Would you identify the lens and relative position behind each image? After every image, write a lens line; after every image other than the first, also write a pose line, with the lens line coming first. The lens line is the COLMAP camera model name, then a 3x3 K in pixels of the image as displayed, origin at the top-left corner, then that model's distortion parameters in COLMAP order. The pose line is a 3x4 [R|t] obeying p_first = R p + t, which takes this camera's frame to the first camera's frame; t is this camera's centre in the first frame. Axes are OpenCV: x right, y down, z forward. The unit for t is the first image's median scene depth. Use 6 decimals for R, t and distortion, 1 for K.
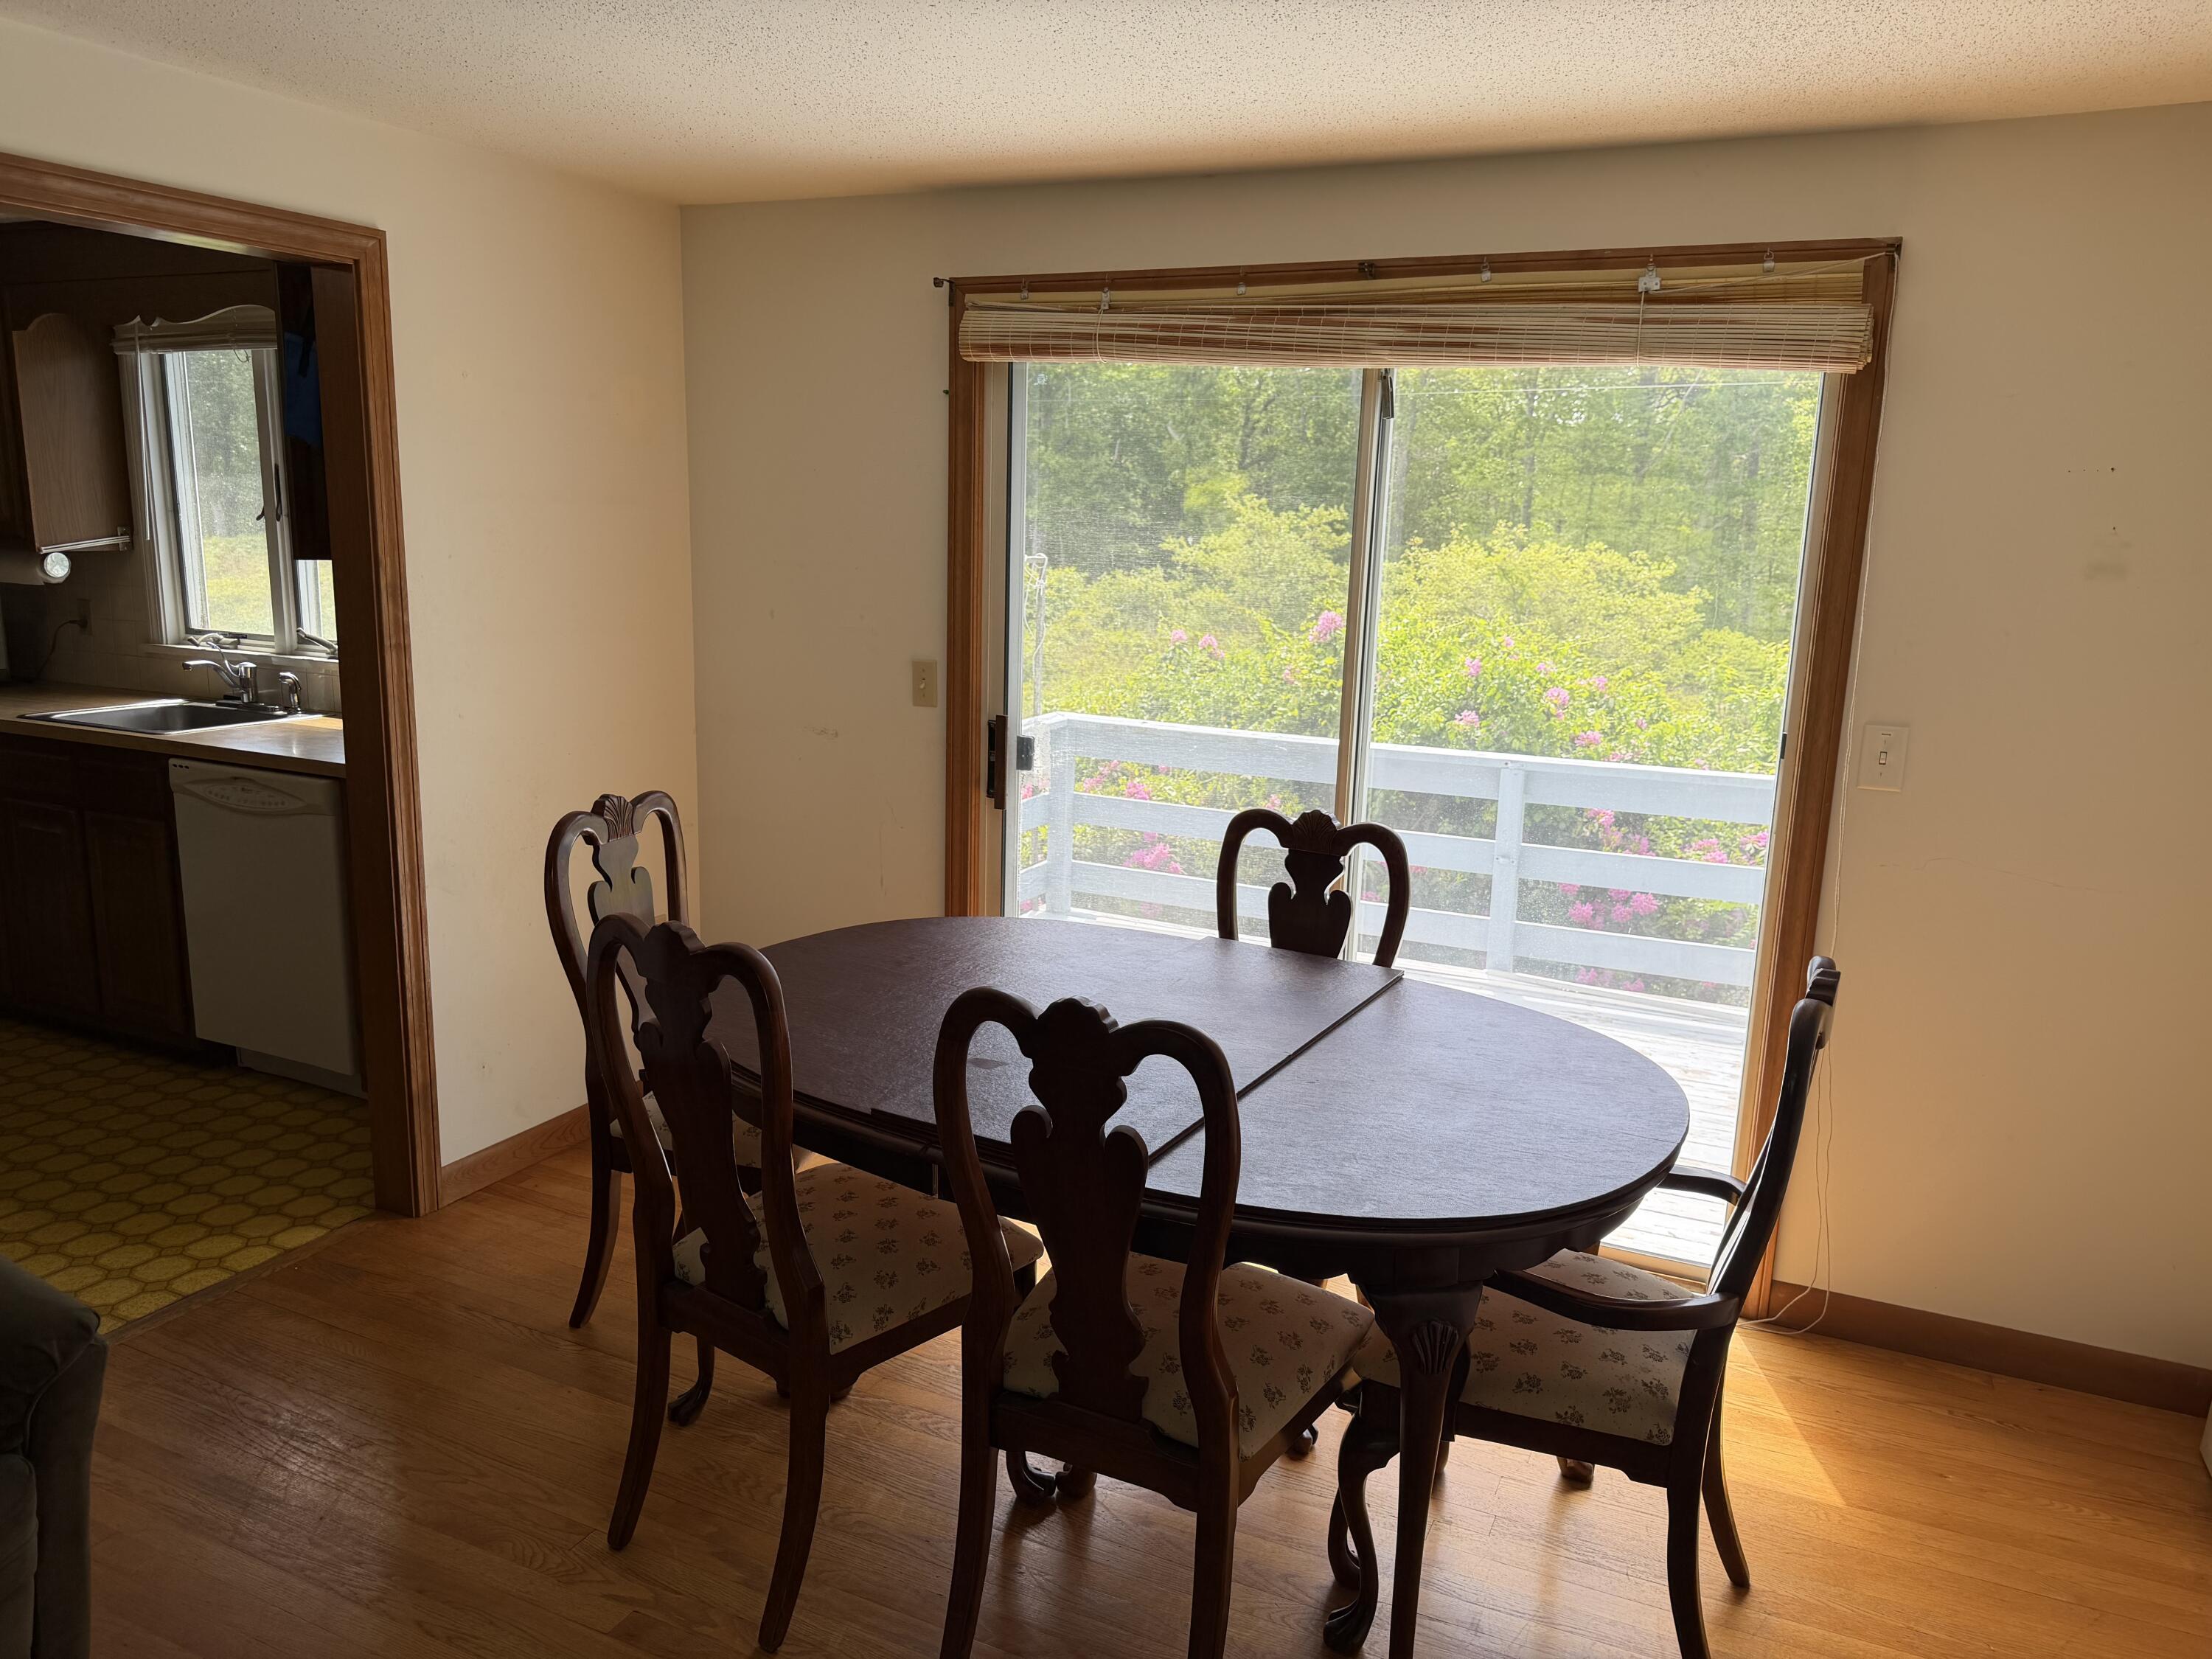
lens RADIAL K [[1560.3, 0, 1090.2], [0, 1560.3, 835.8], [0, 0, 1]] dist [-0.000470, -0.002178]
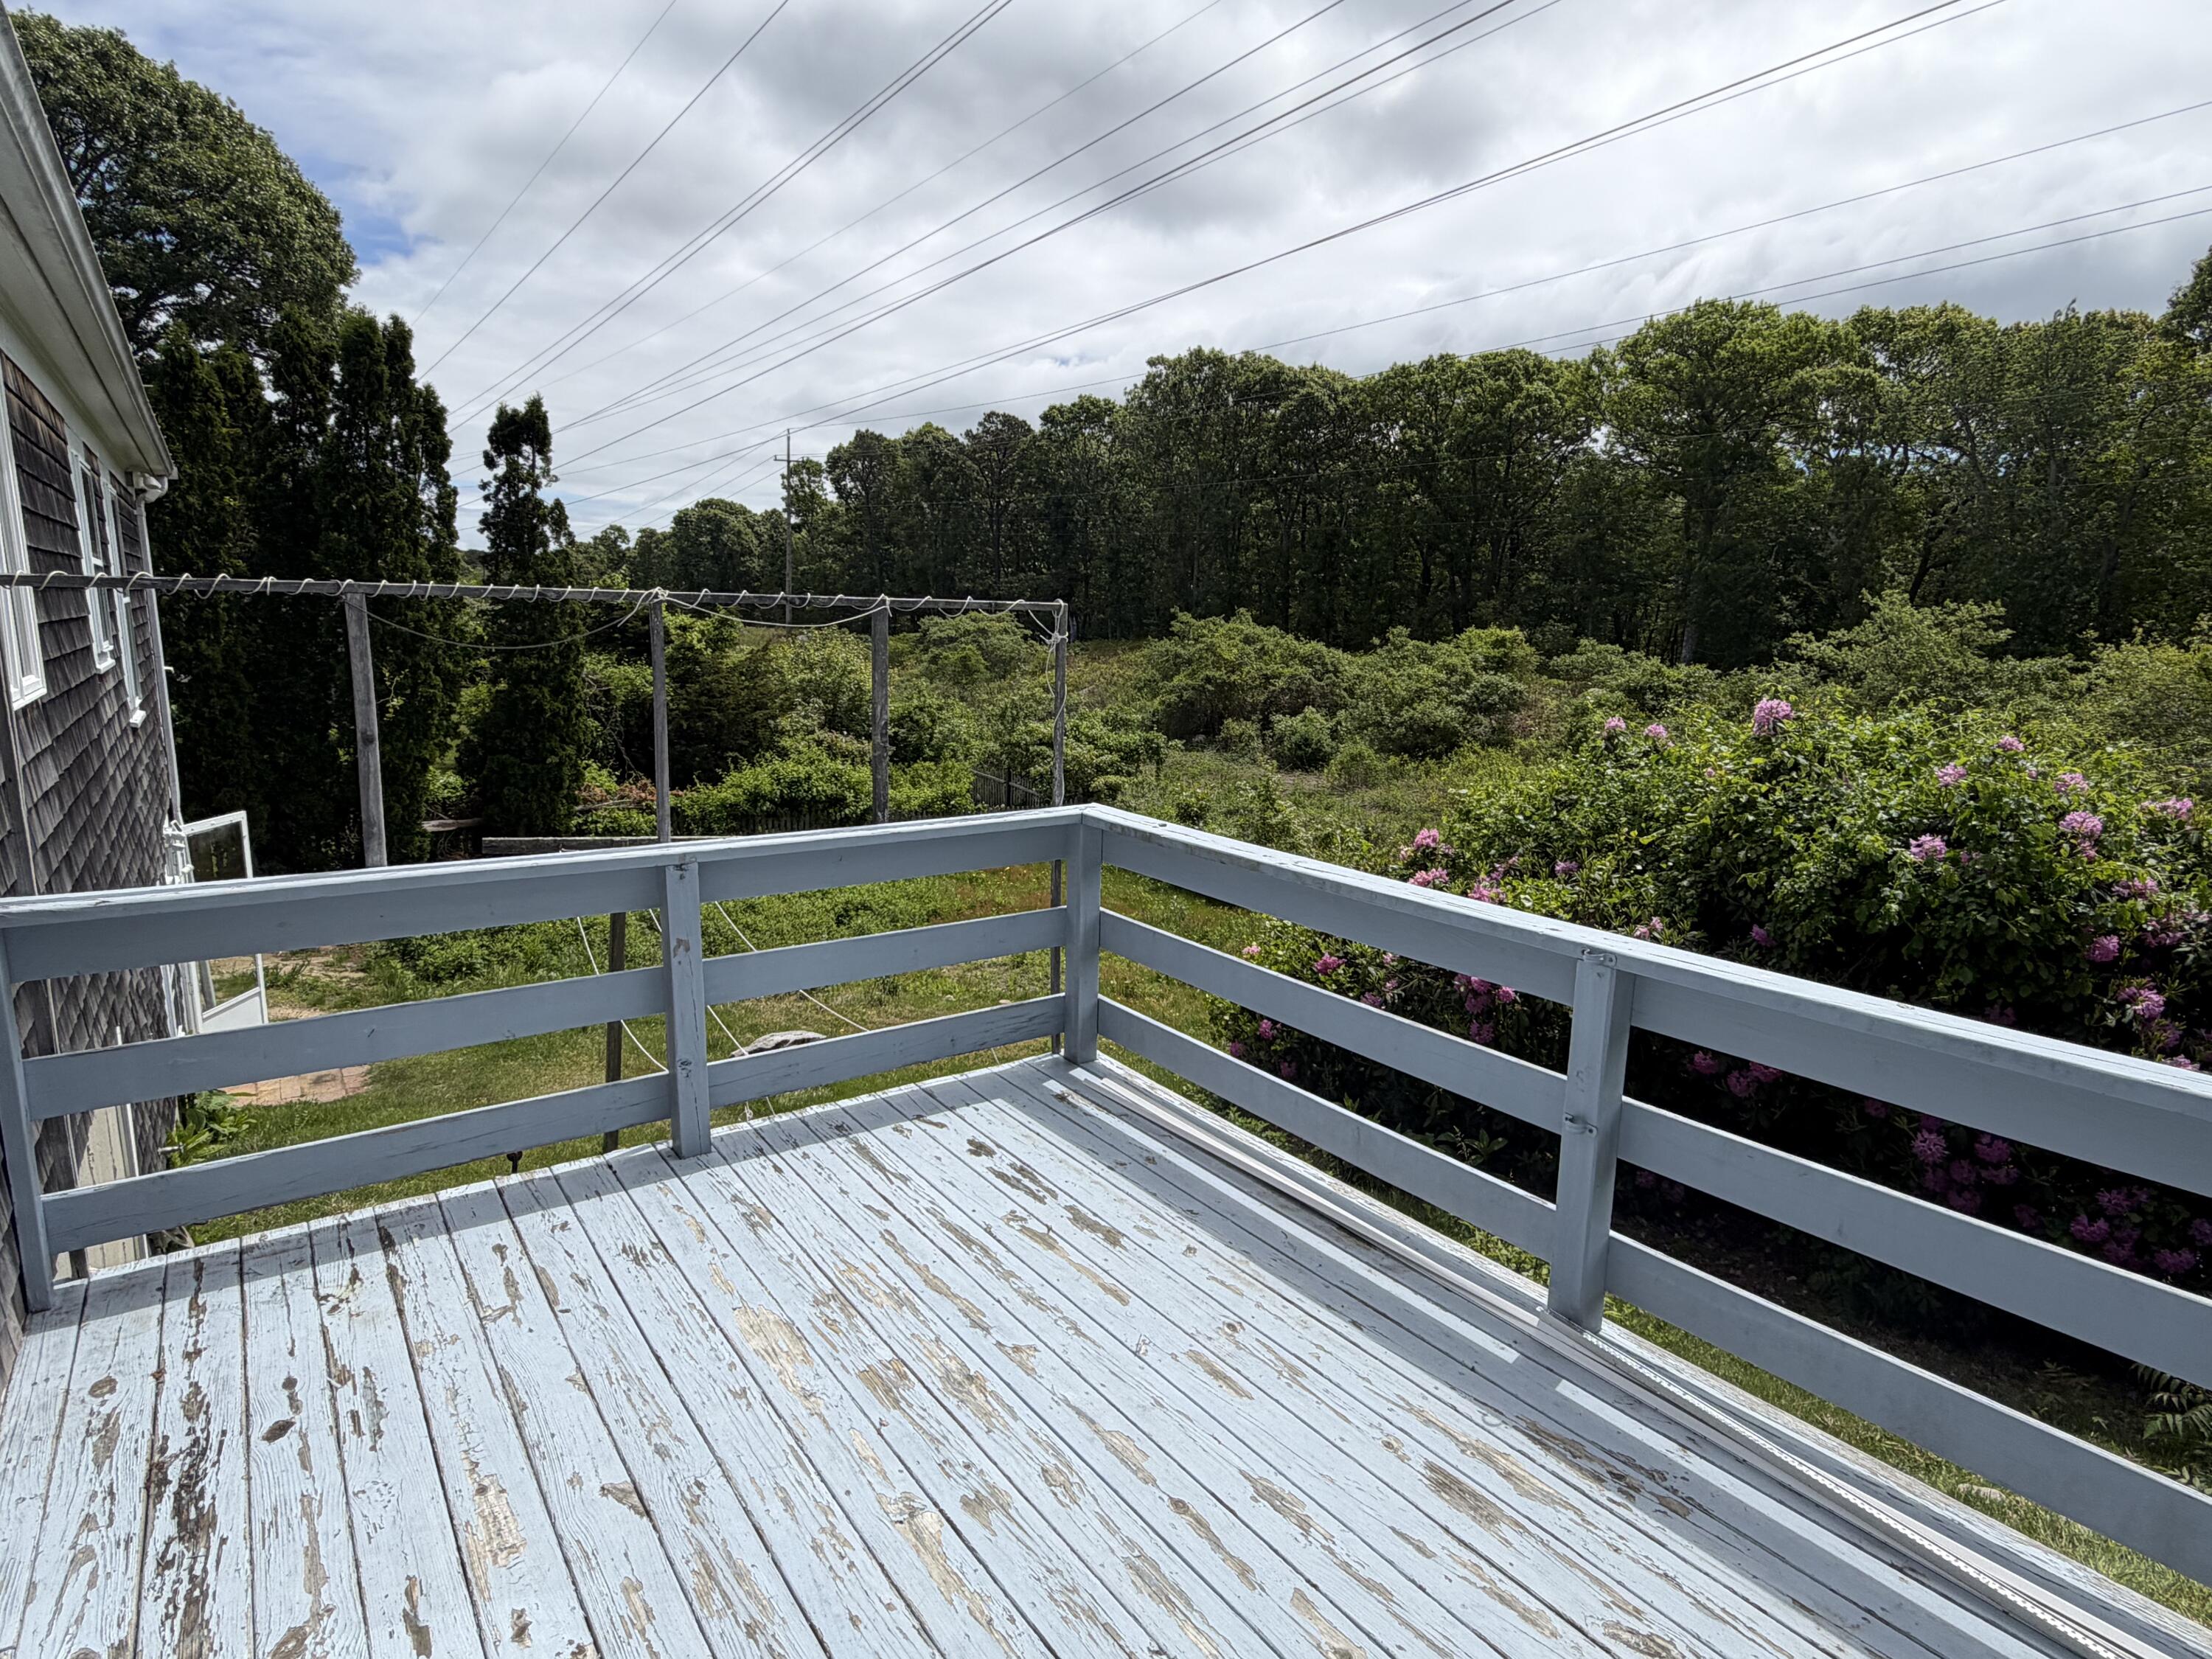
lens RADIAL K [[1213.5, 0, 1091.8], [0, 1213.5, 847.6], [0, 0, 1]] dist [0.003445, -0.003459]
pose [[0.868334, 0.088233, -0.488069, 0.443661], [-0.097414, 0.995222, 0.006605, -0.095325], [0.486320, 0.041809, 0.872780, 0.711803]]
